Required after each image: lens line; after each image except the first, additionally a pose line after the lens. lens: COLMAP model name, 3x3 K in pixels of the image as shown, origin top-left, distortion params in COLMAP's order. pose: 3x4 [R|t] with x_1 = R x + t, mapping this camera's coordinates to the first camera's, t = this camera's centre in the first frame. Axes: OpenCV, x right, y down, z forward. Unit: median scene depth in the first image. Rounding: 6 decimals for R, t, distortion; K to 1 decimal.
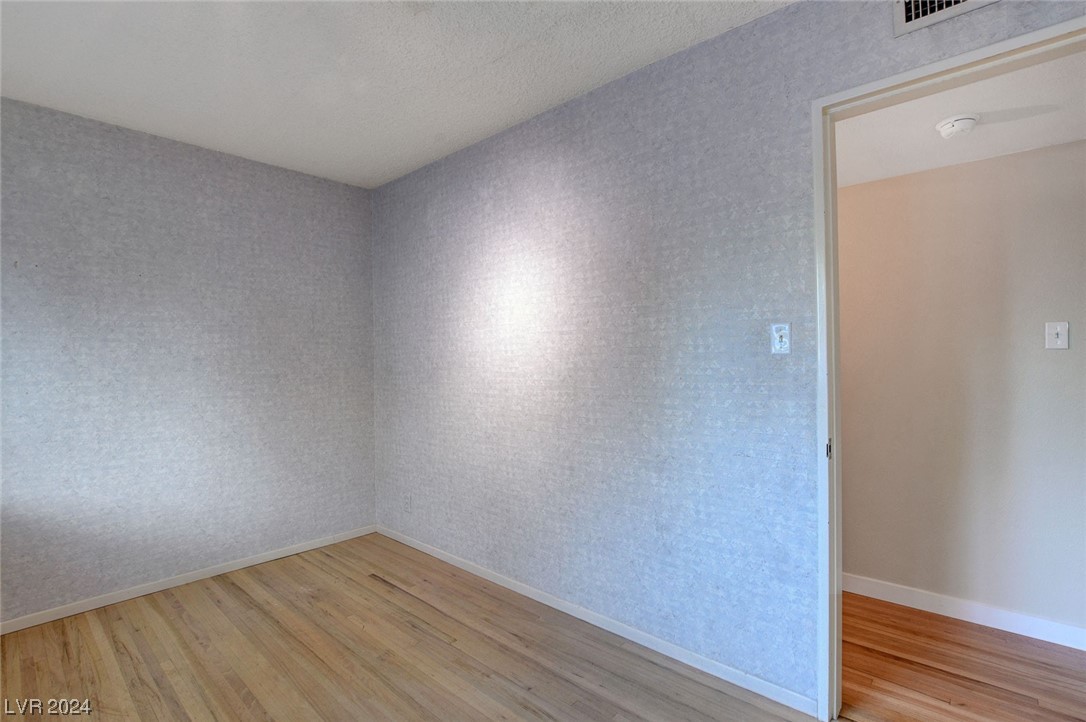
lens RADIAL K [[504.4, 0, 549.7], [0, 504.4, 355.1], [0, 0, 1]] dist [-0.034273, 0.005646]
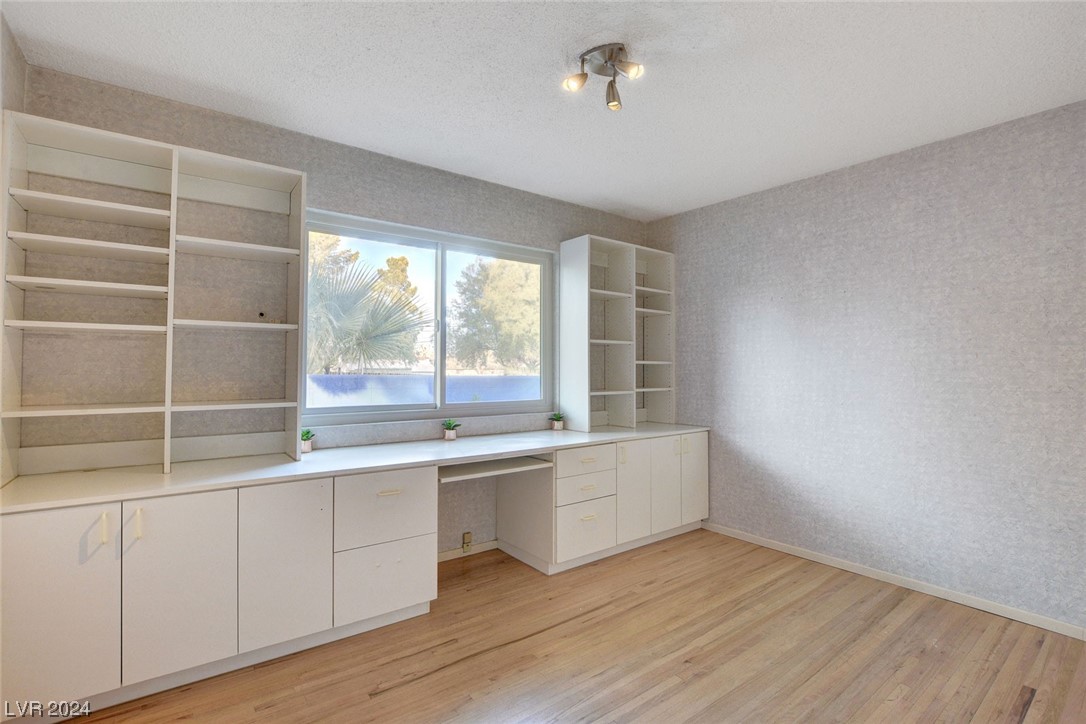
lens RADIAL K [[518.0, 0, 559.9], [0, 518.0, 354.5], [0, 0, 1]] dist [-0.003091, -0.000855]
pose [[-0.162676, -0.011158, -0.986616, 0.455791], [0.003456, 0.999923, -0.011879, -0.002166], [0.986673, -0.005342, -0.162625, 0.516142]]
